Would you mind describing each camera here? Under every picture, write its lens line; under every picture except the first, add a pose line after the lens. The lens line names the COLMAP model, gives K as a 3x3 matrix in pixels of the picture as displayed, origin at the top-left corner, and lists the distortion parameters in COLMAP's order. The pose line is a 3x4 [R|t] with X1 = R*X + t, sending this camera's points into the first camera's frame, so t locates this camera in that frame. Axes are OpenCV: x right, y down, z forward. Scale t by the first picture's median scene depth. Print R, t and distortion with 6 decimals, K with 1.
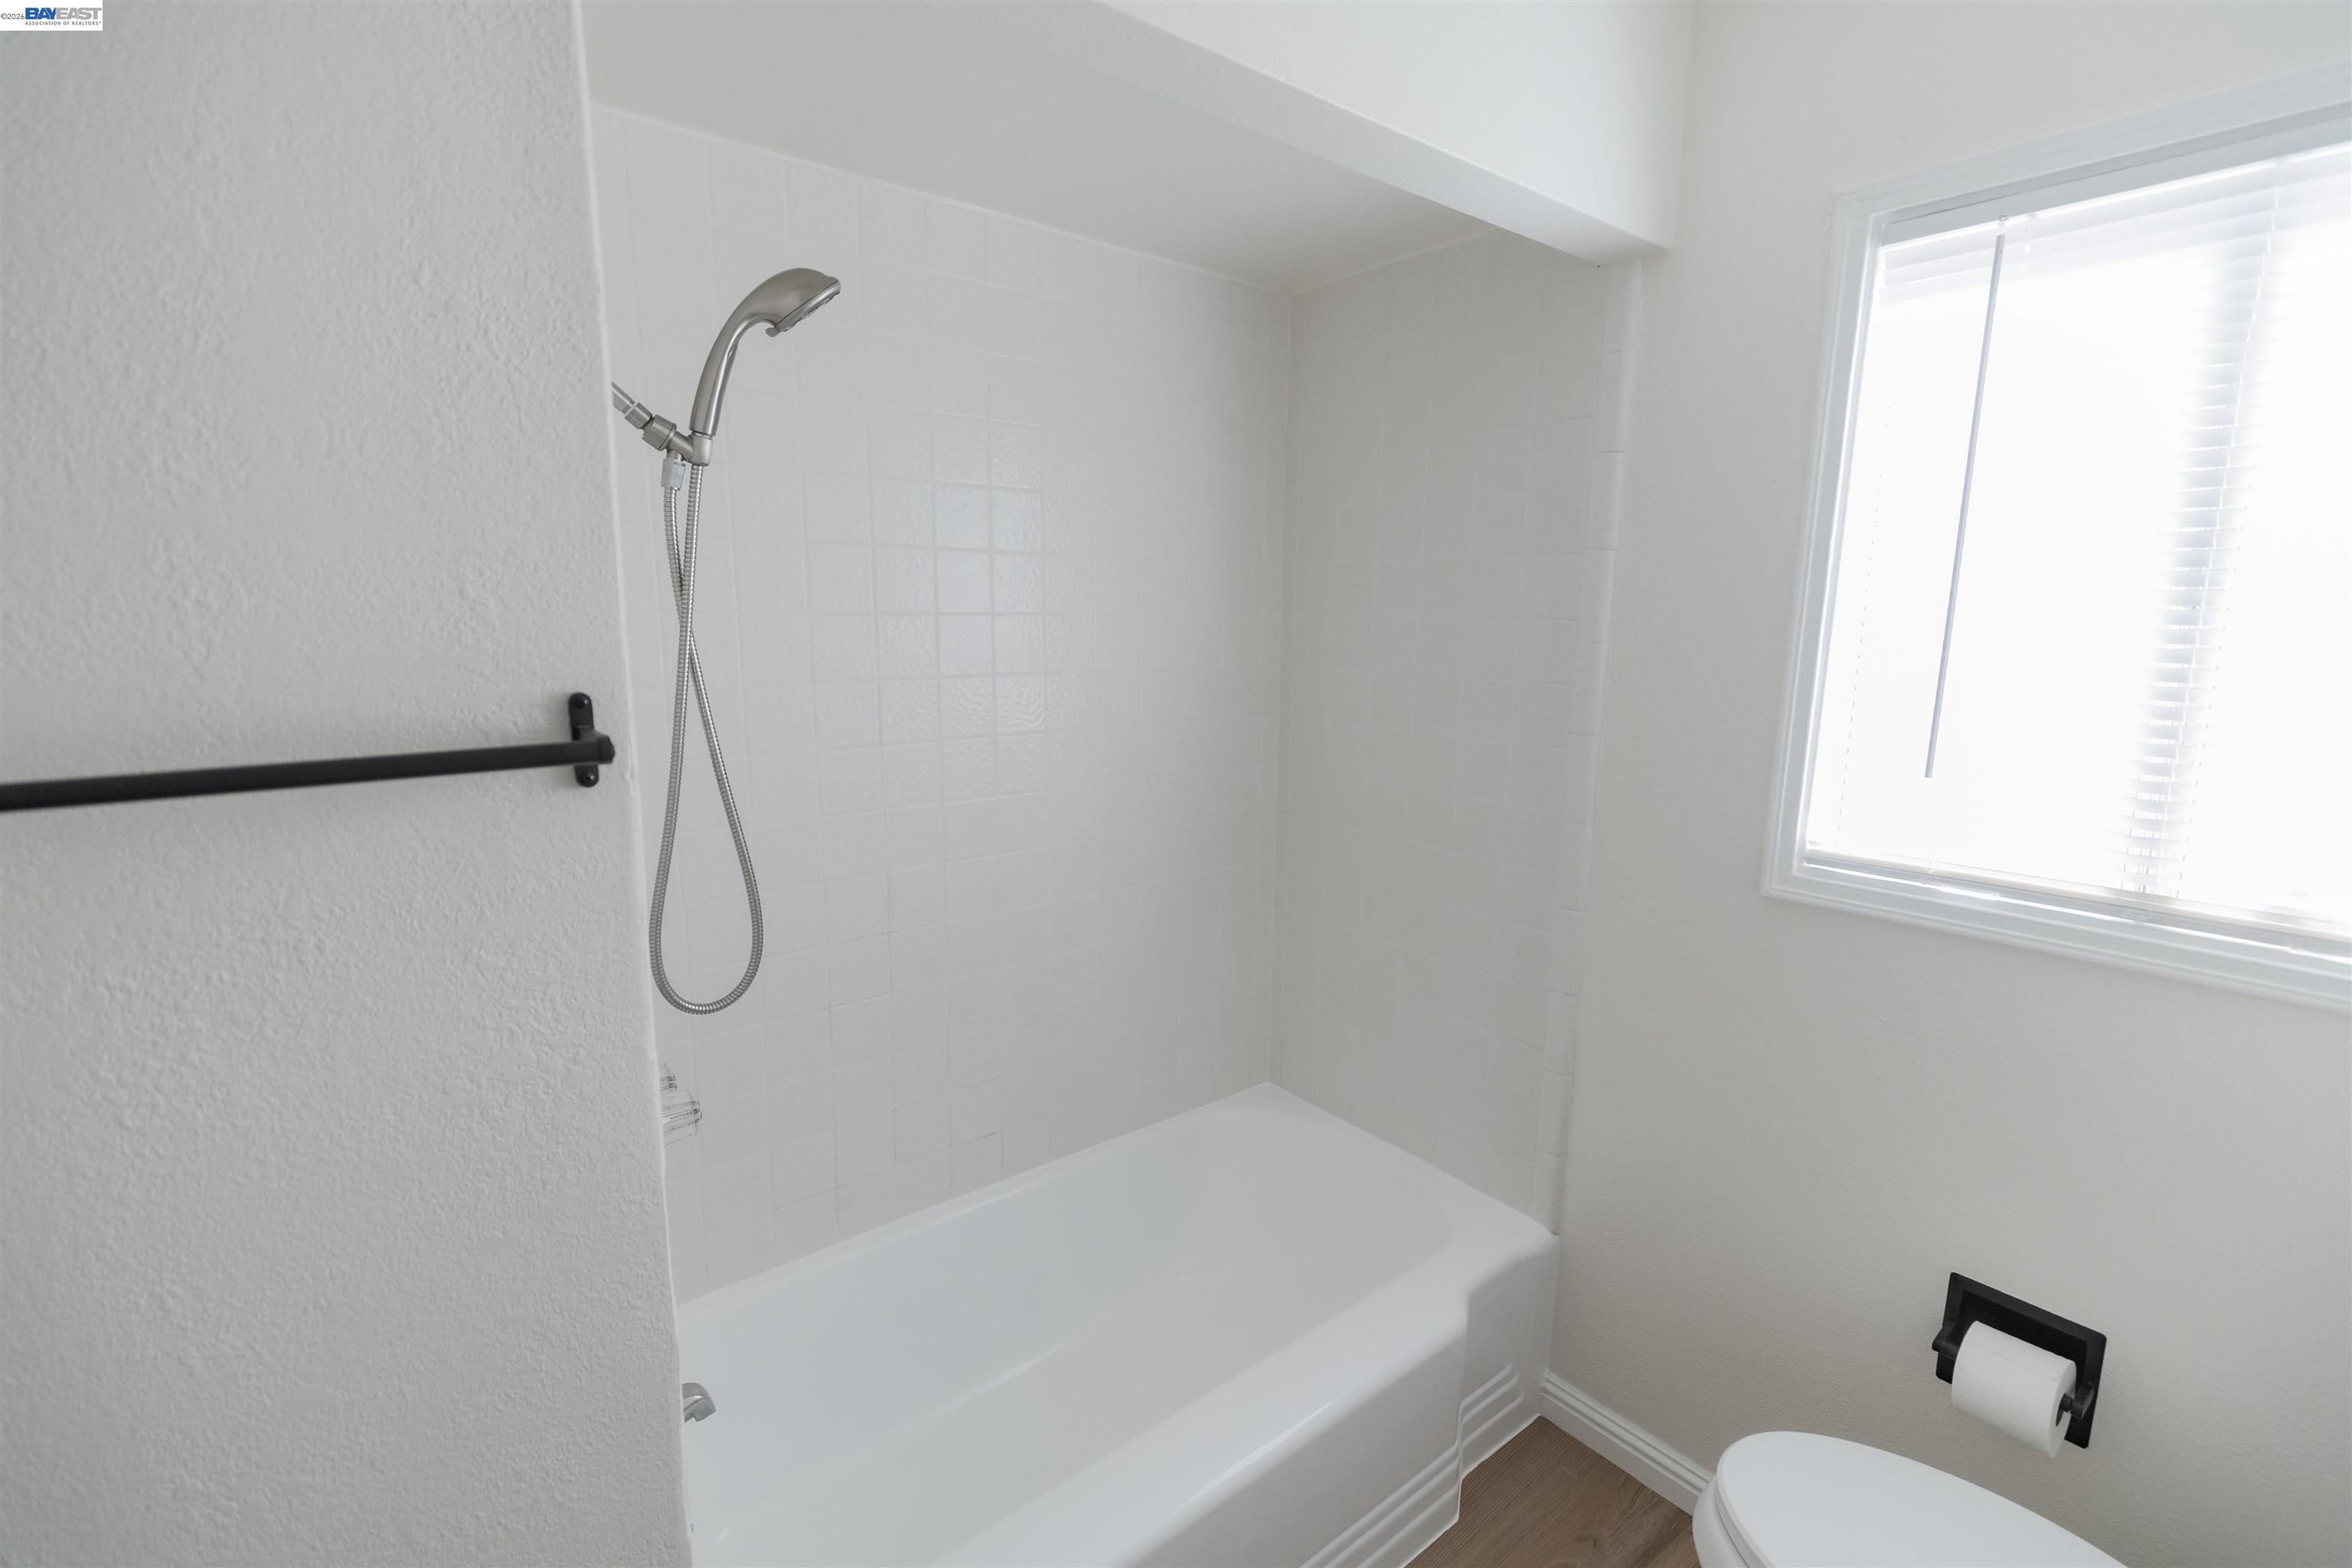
lens RADIAL K [[1046.0, 0, 1169.4], [0, 1046.0, 775.3], [0, 0, 1]] dist [0.003735, -0.000386]
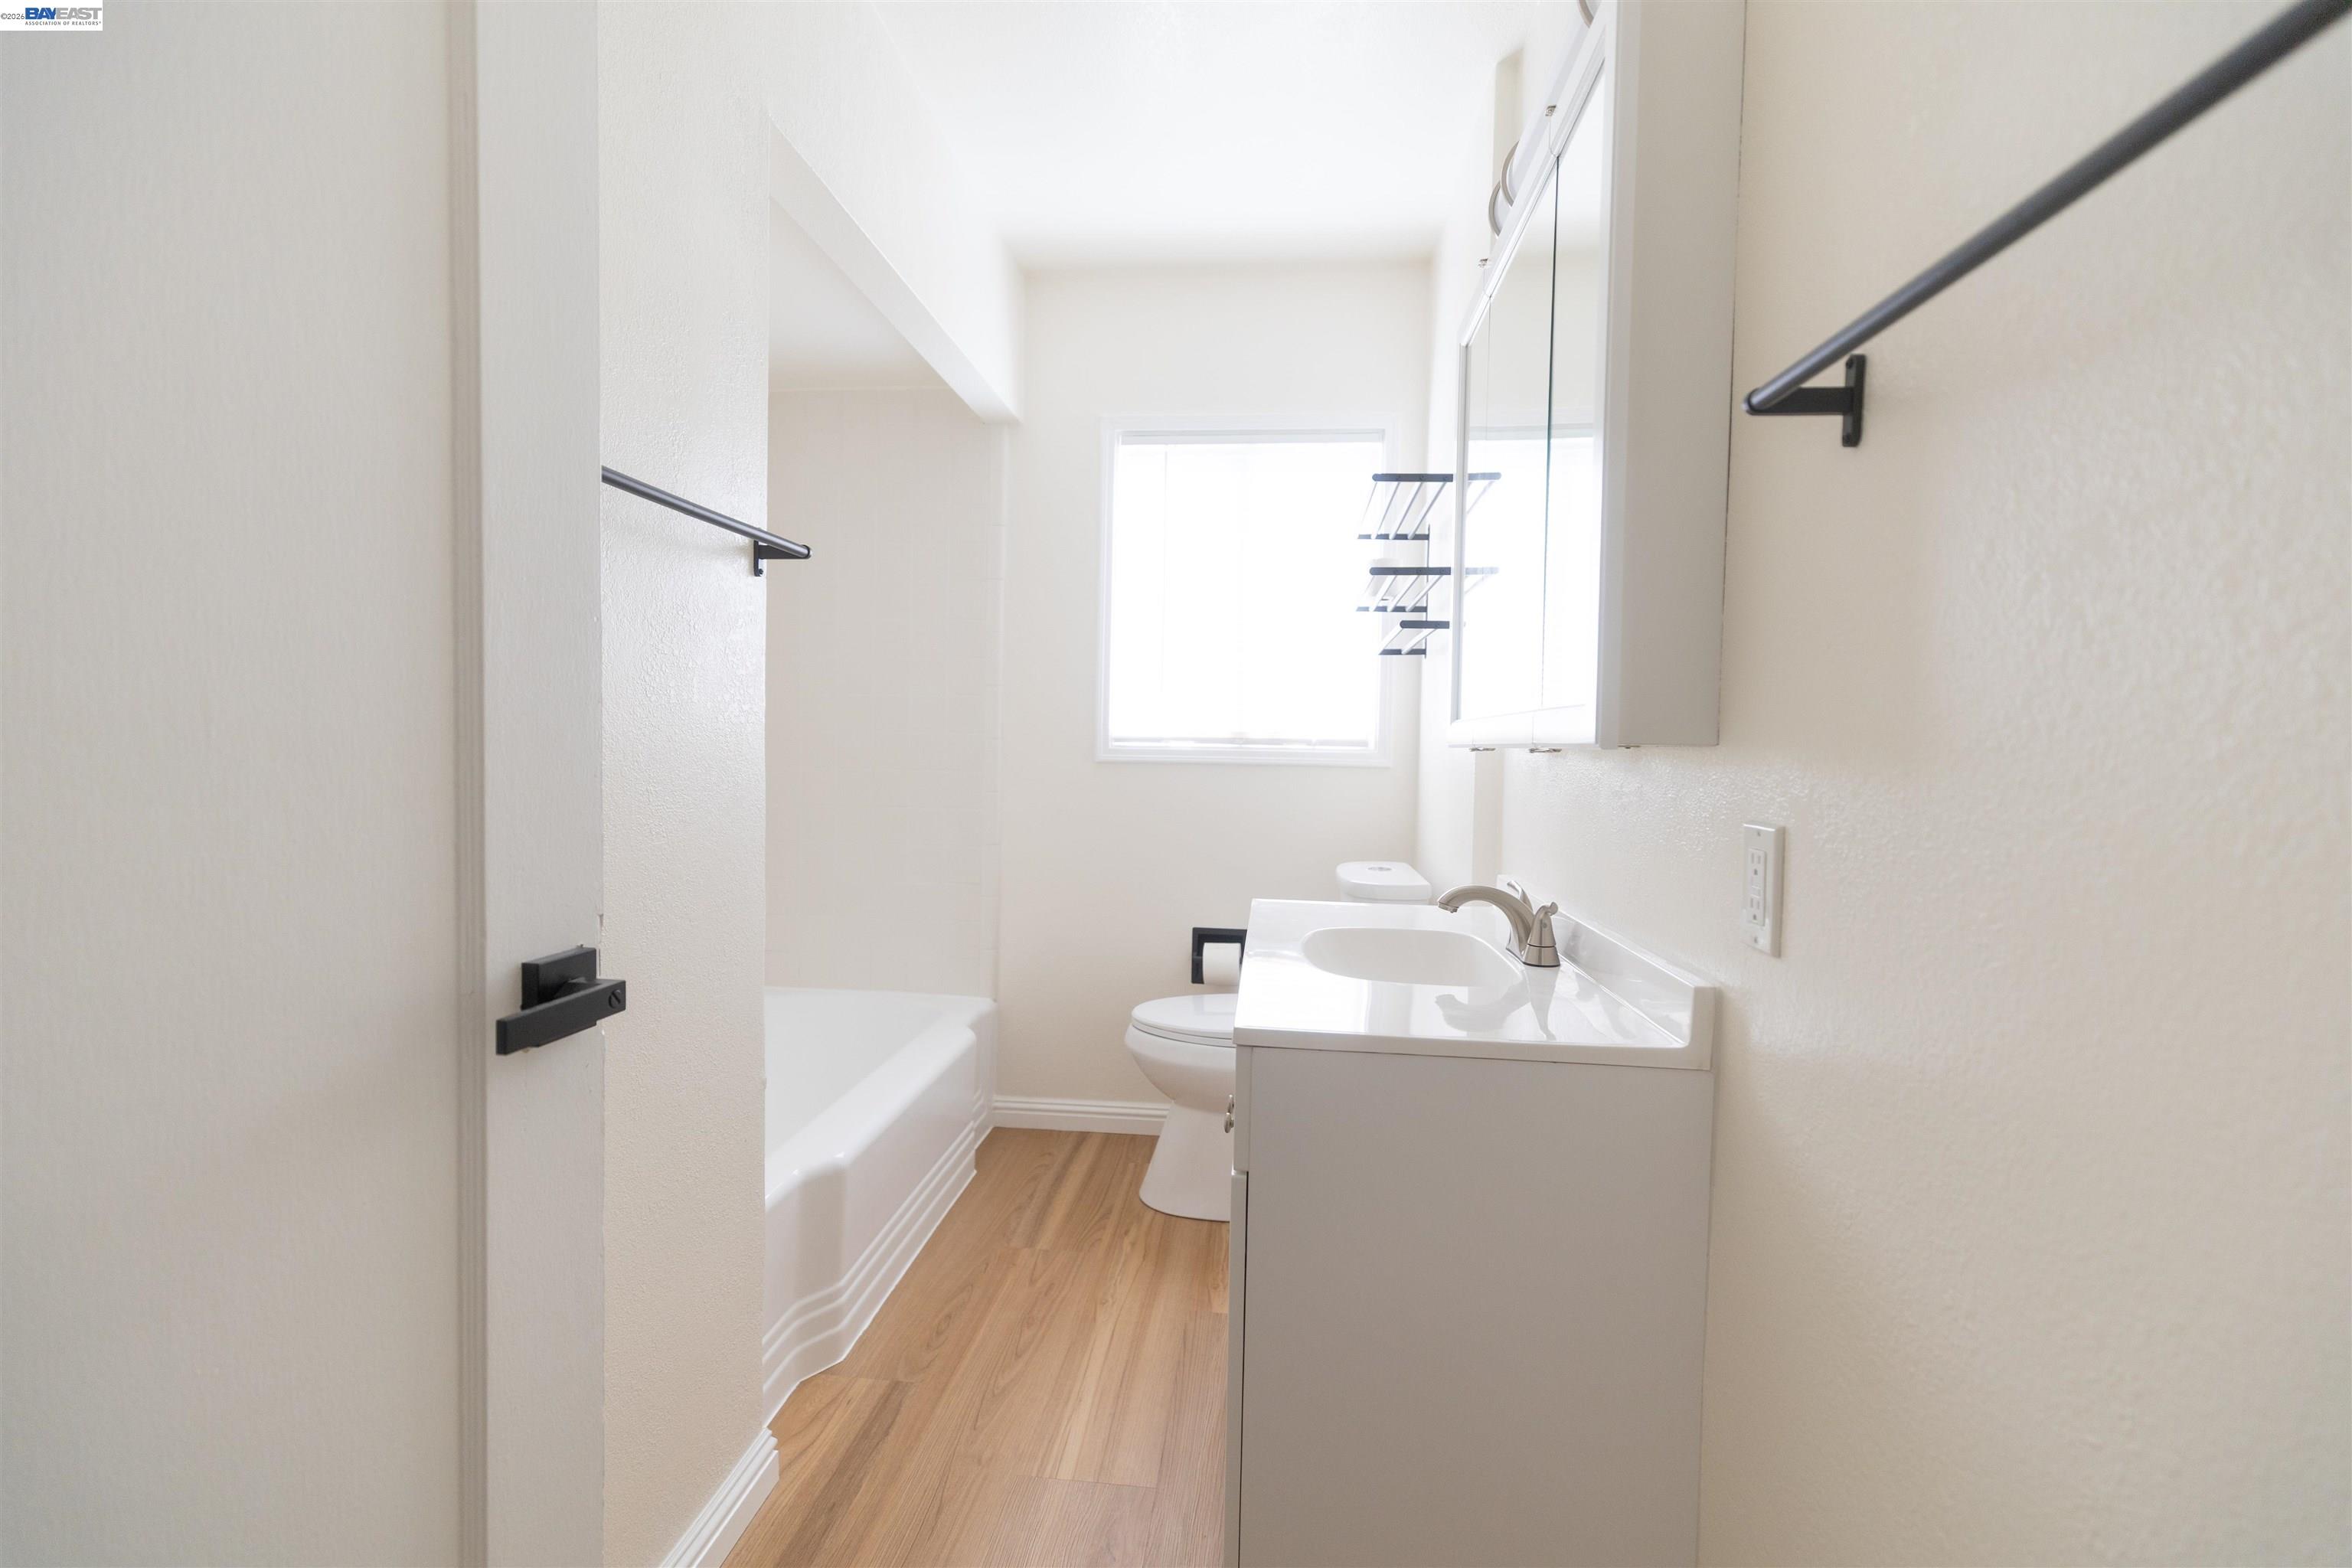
lens RADIAL K [[1046.0, 0, 1175.0], [0, 1046.0, 788.4], [0, 0, 1]] dist [0.003735, -0.000386]
pose [[0.700392, -0.027339, 0.713235, -0.701001], [0.105641, 0.992231, -0.065706, 0.304742], [-0.705898, 0.121366, 0.697839, -0.429921]]
